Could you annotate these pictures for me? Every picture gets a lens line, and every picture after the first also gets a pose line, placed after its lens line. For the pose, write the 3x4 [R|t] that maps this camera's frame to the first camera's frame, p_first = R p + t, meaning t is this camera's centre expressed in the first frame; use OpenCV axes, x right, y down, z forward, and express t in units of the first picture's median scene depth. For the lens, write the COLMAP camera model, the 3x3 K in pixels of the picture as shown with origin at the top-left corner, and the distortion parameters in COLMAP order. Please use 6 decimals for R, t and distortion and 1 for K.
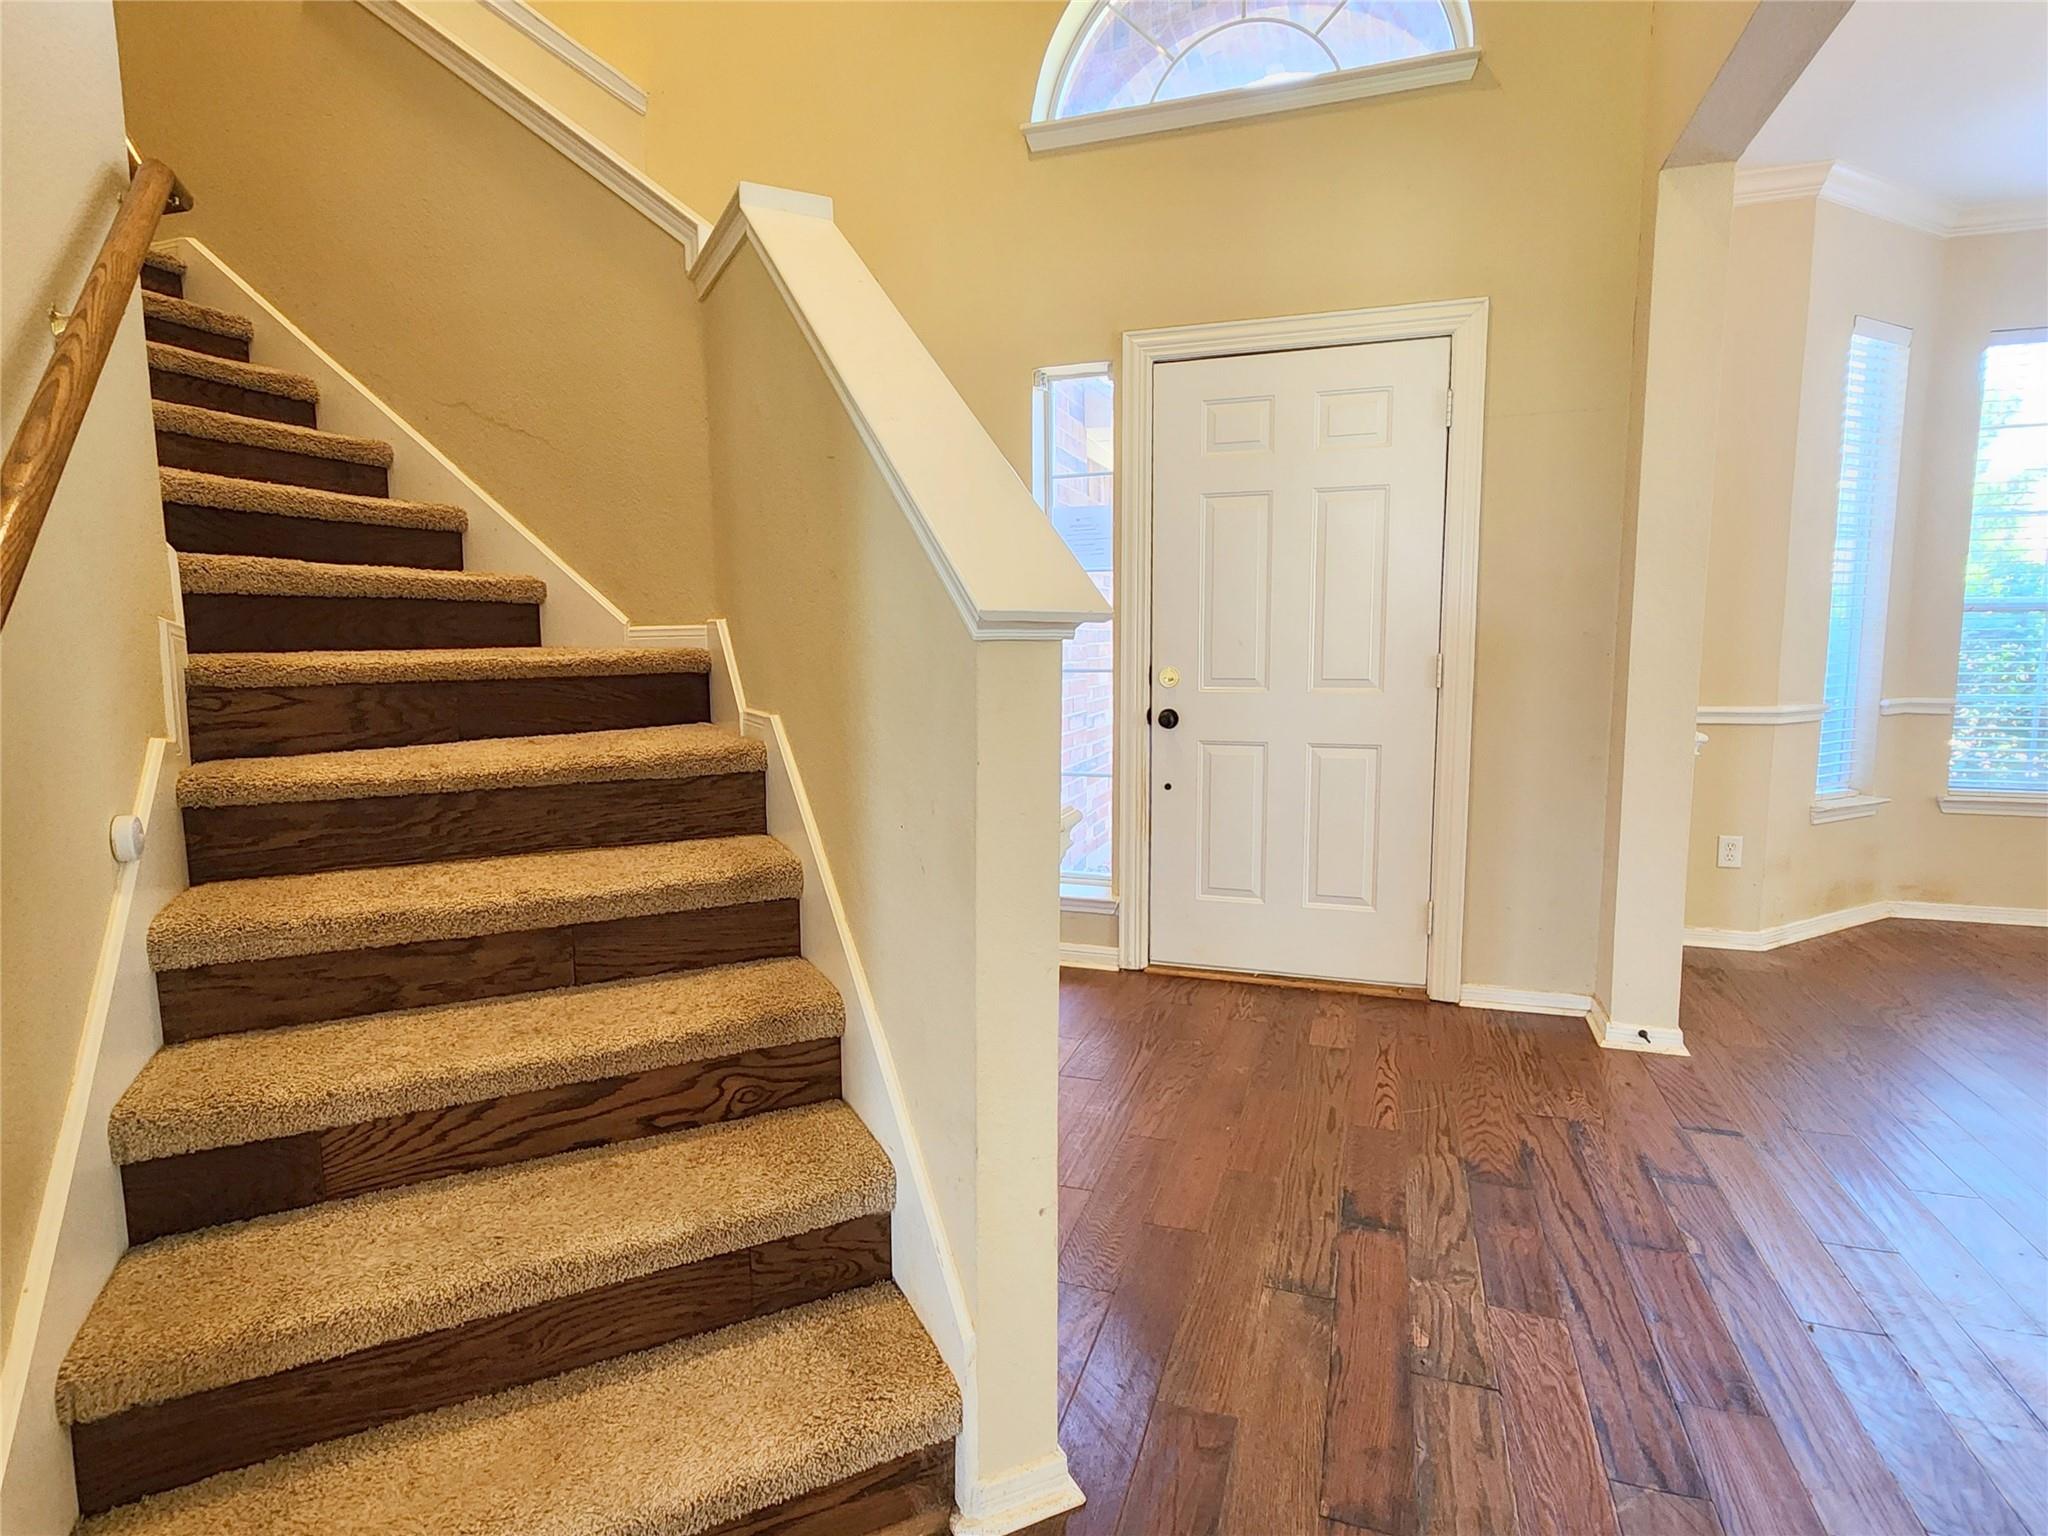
lens RADIAL K [[1049.1, 0, 1033.2], [0, 1049.1, 758.2], [0, 0, 1]] dist [-0.002341, 0.000110]
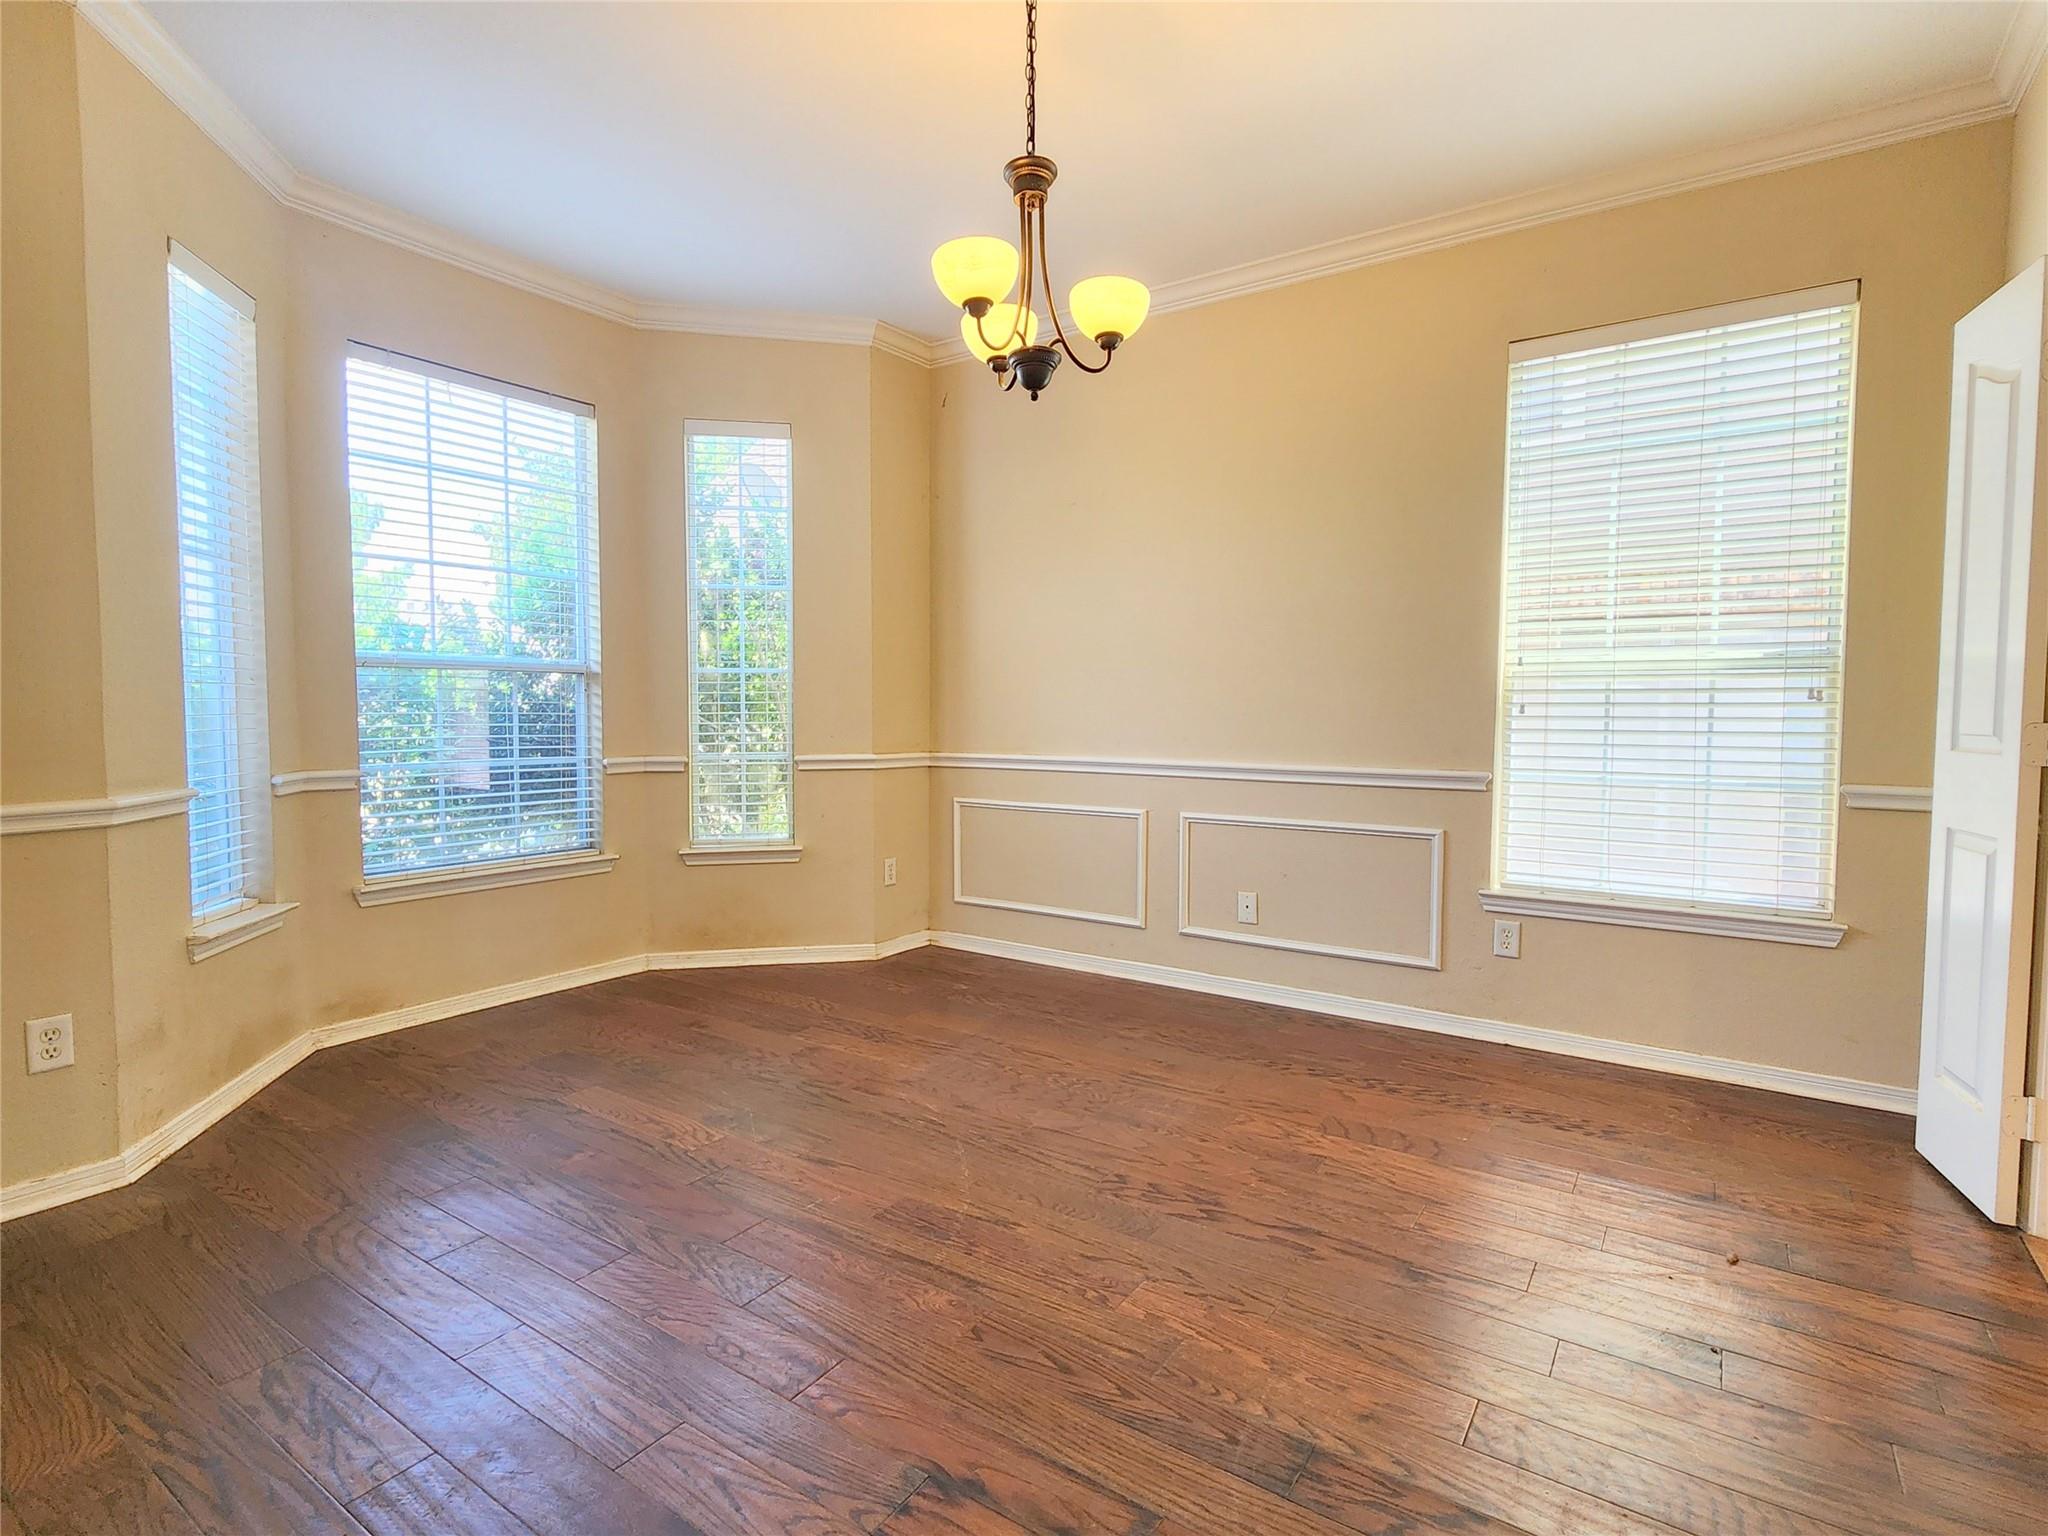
lens RADIAL K [[1049.1, 0, 1029.9], [0, 1049.1, 761.1], [0, 0, 1]] dist [-0.002341, 0.000110]
pose [[0.277495, -0.041721, 0.959821, 0.234005], [0.103453, 0.994545, 0.013321, -0.020108], [-0.955141, 0.095600, 0.280297, 0.261746]]
